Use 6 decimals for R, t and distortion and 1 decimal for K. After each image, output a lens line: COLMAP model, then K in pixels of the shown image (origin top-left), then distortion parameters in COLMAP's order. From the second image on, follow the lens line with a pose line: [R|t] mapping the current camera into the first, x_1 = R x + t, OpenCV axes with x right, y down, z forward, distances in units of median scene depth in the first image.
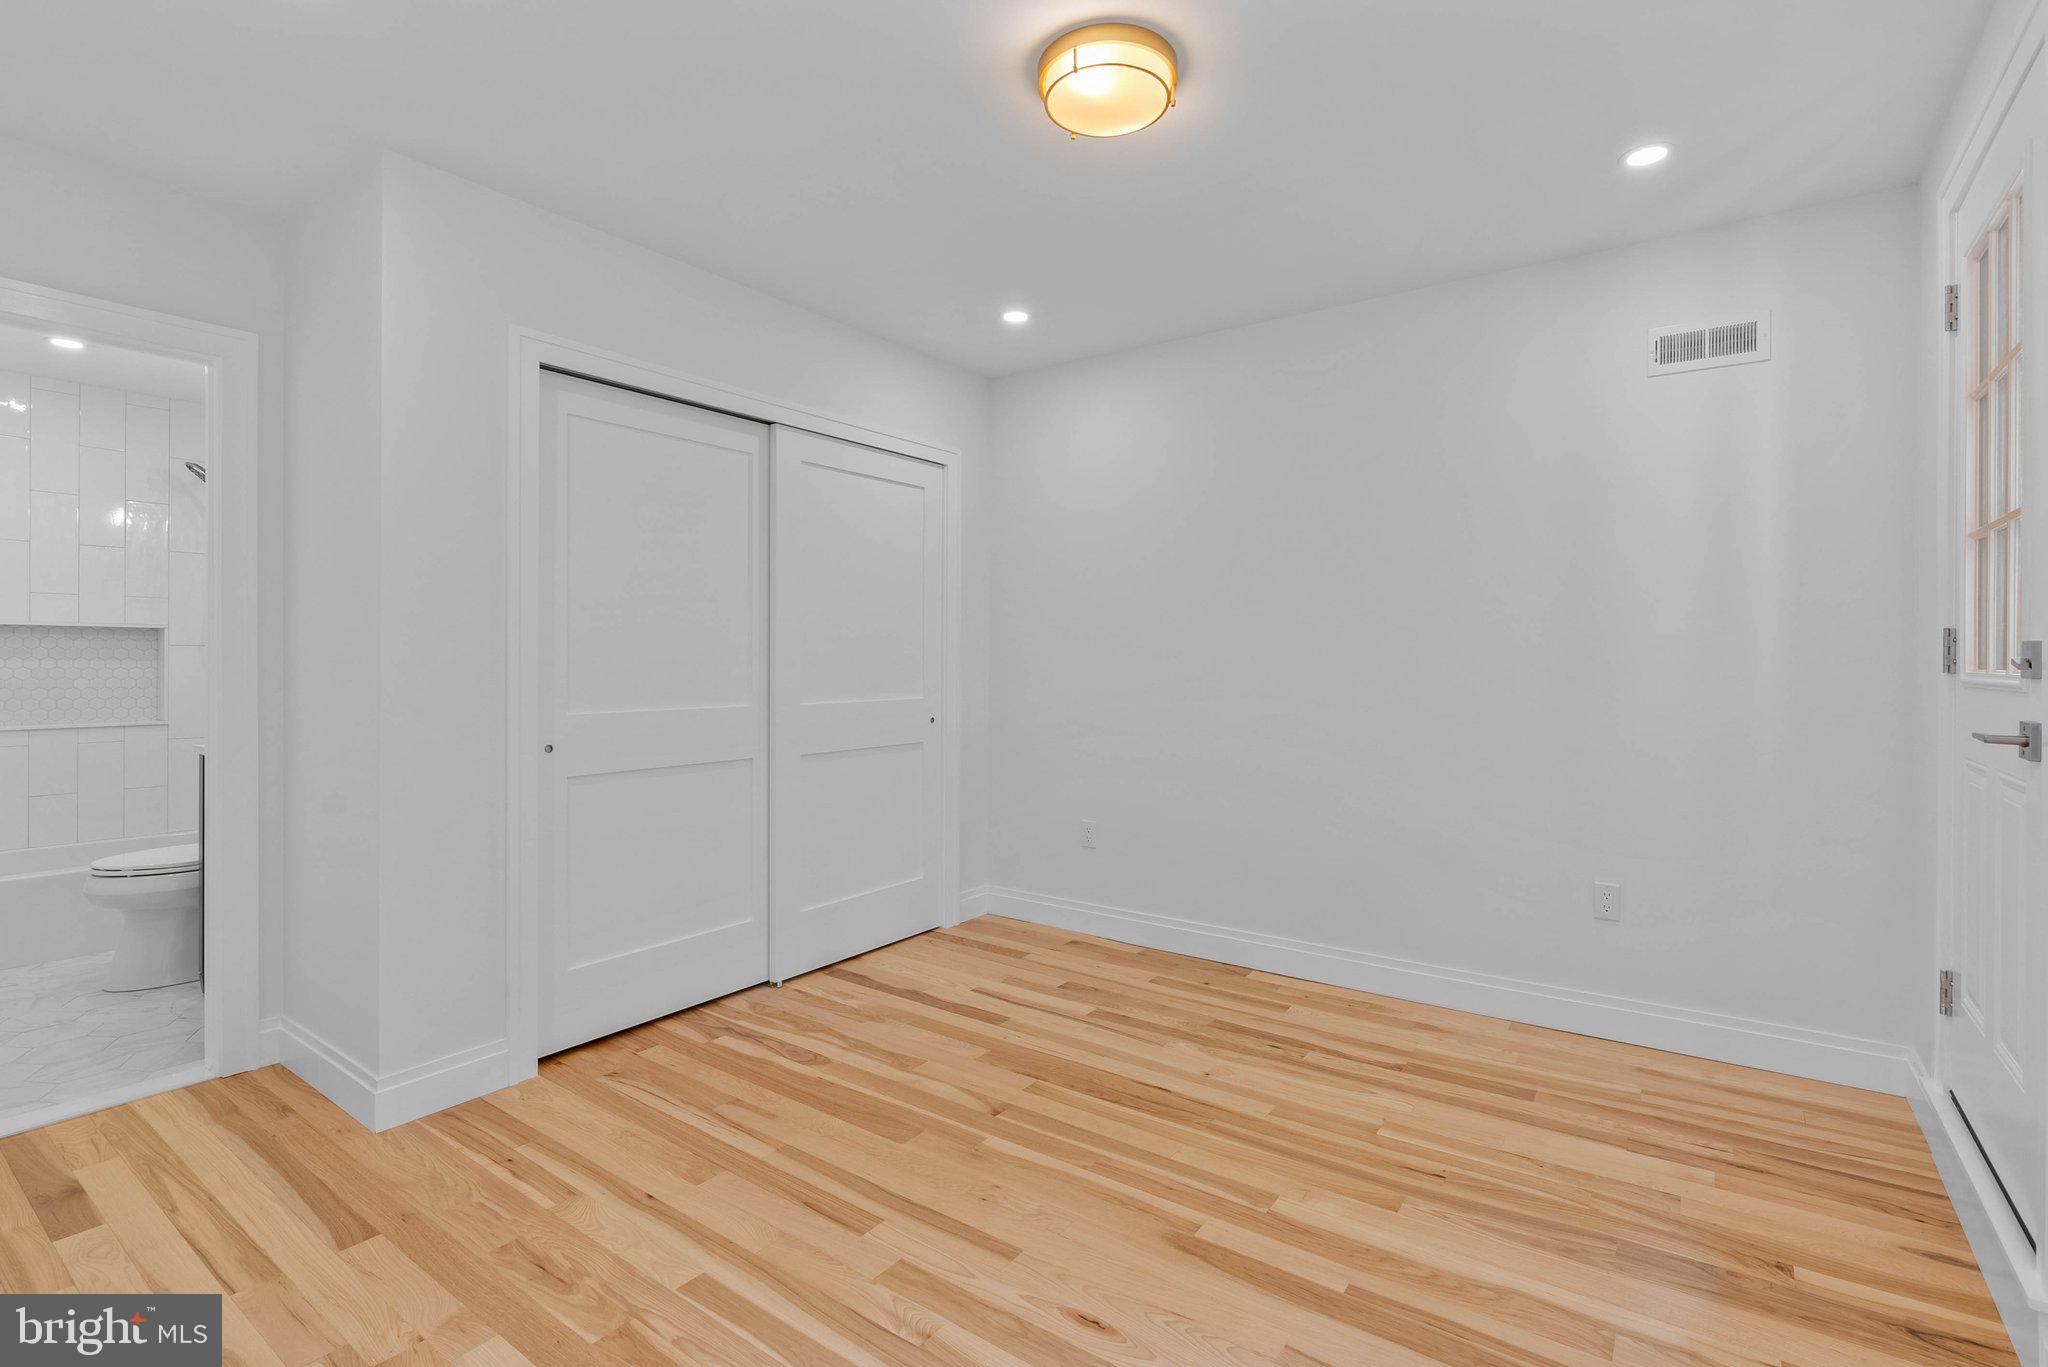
lens RADIAL K [[945.6, 0, 1024.7], [0, 945.6, 672.1], [0, 0, 1]] dist [-0.010159, 0.002497]
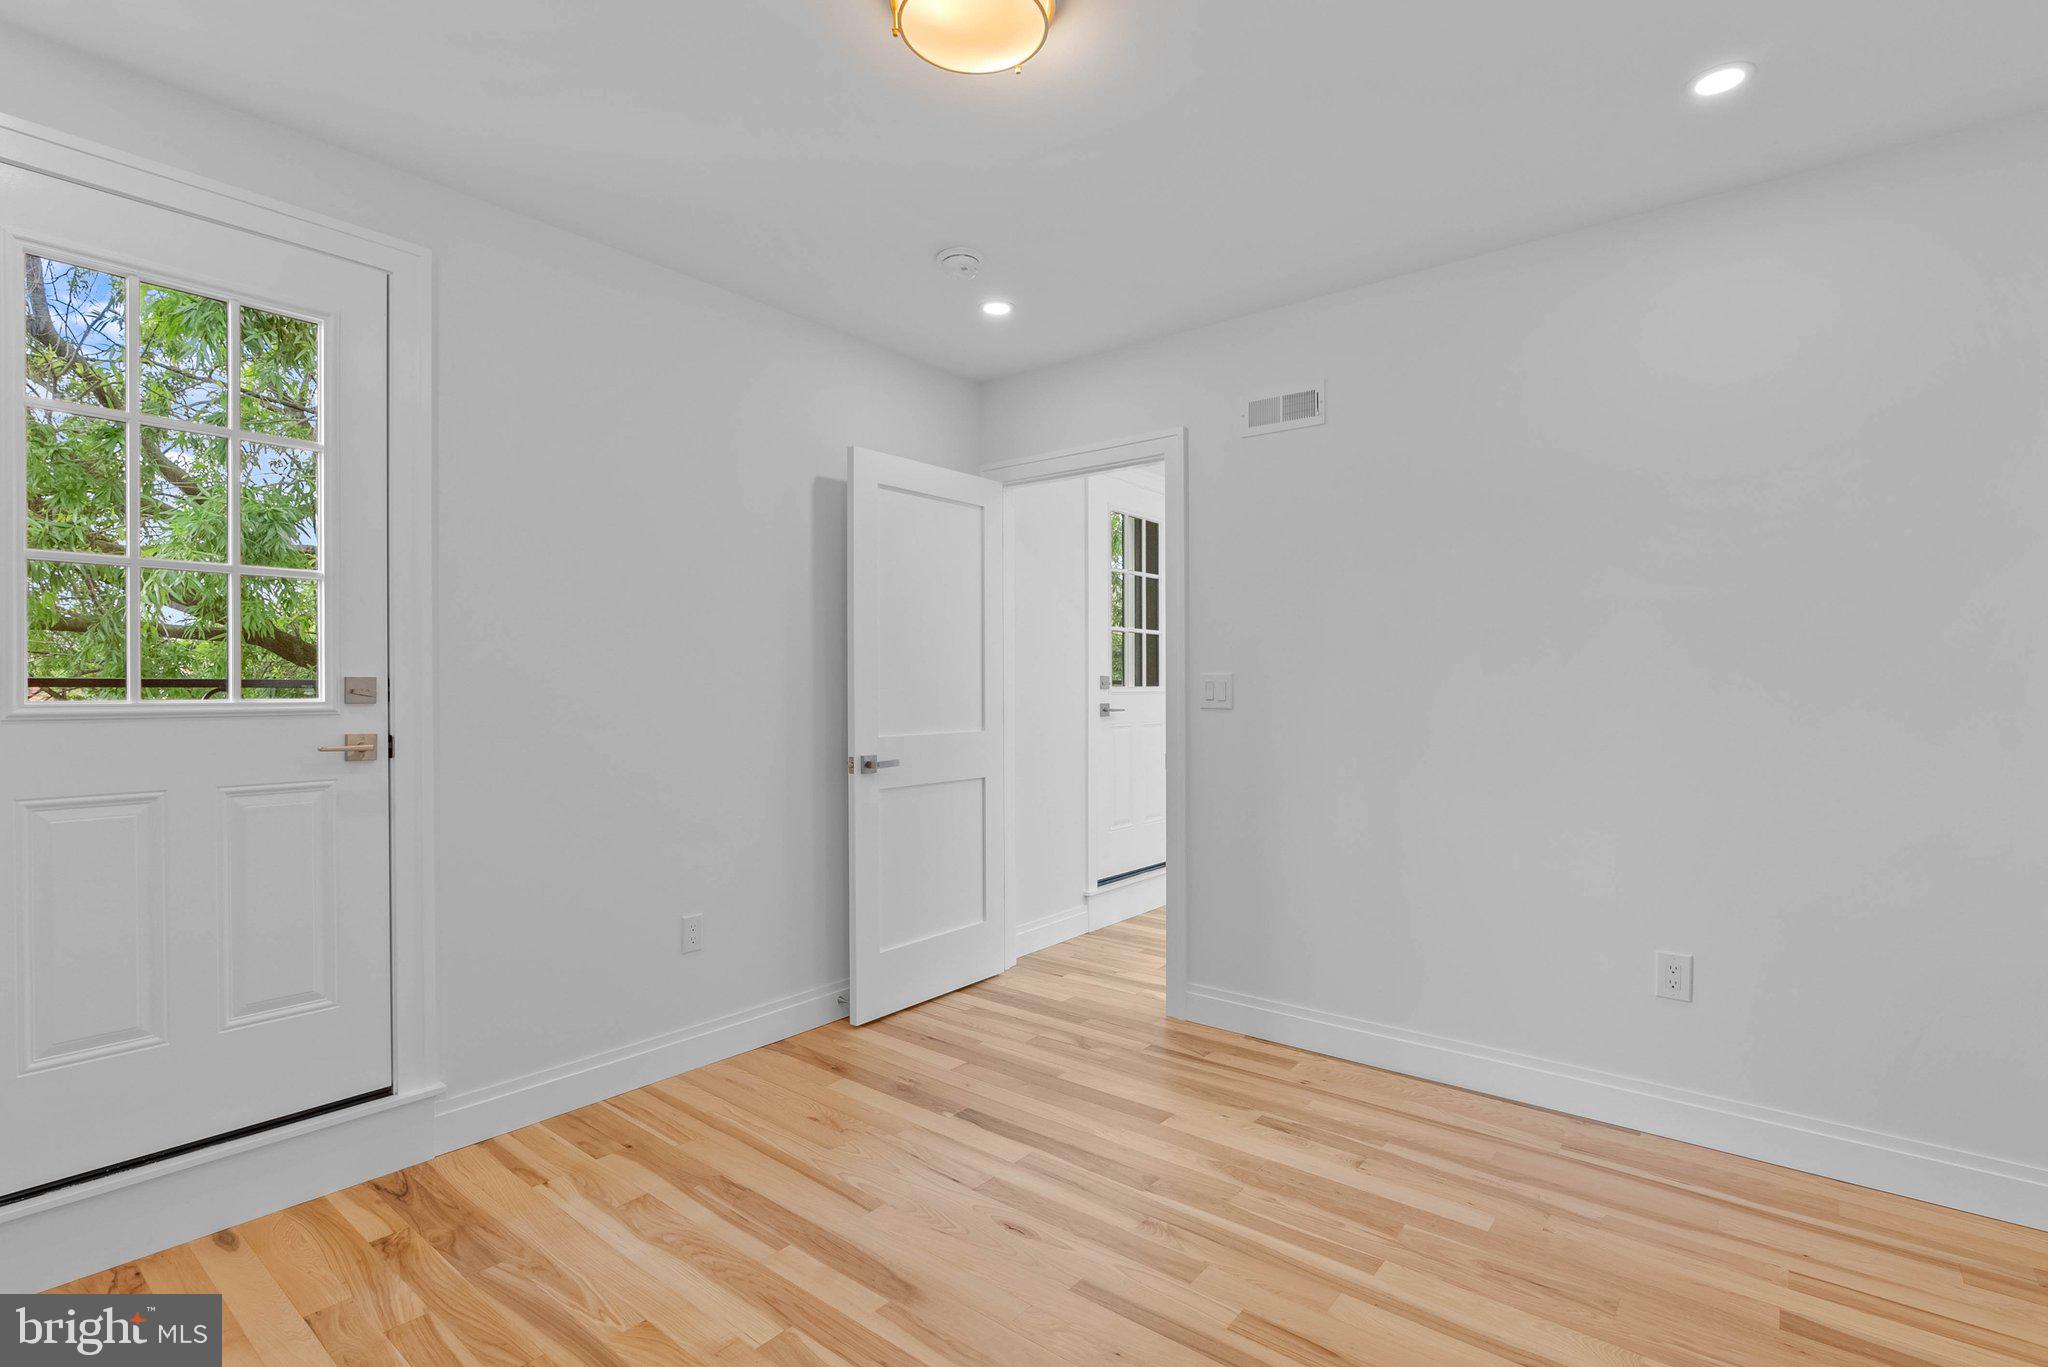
lens RADIAL K [[945.6, 0, 1026.9], [0, 945.6, 680.2], [0, 0, 1]] dist [-0.010159, 0.002497]
pose [[-0.998956, 0.000519, 0.045677, -0.001760], [0.000930, 0.999959, 0.008977, -0.035832], [-0.045670, 0.009010, -0.998916, 2.037346]]
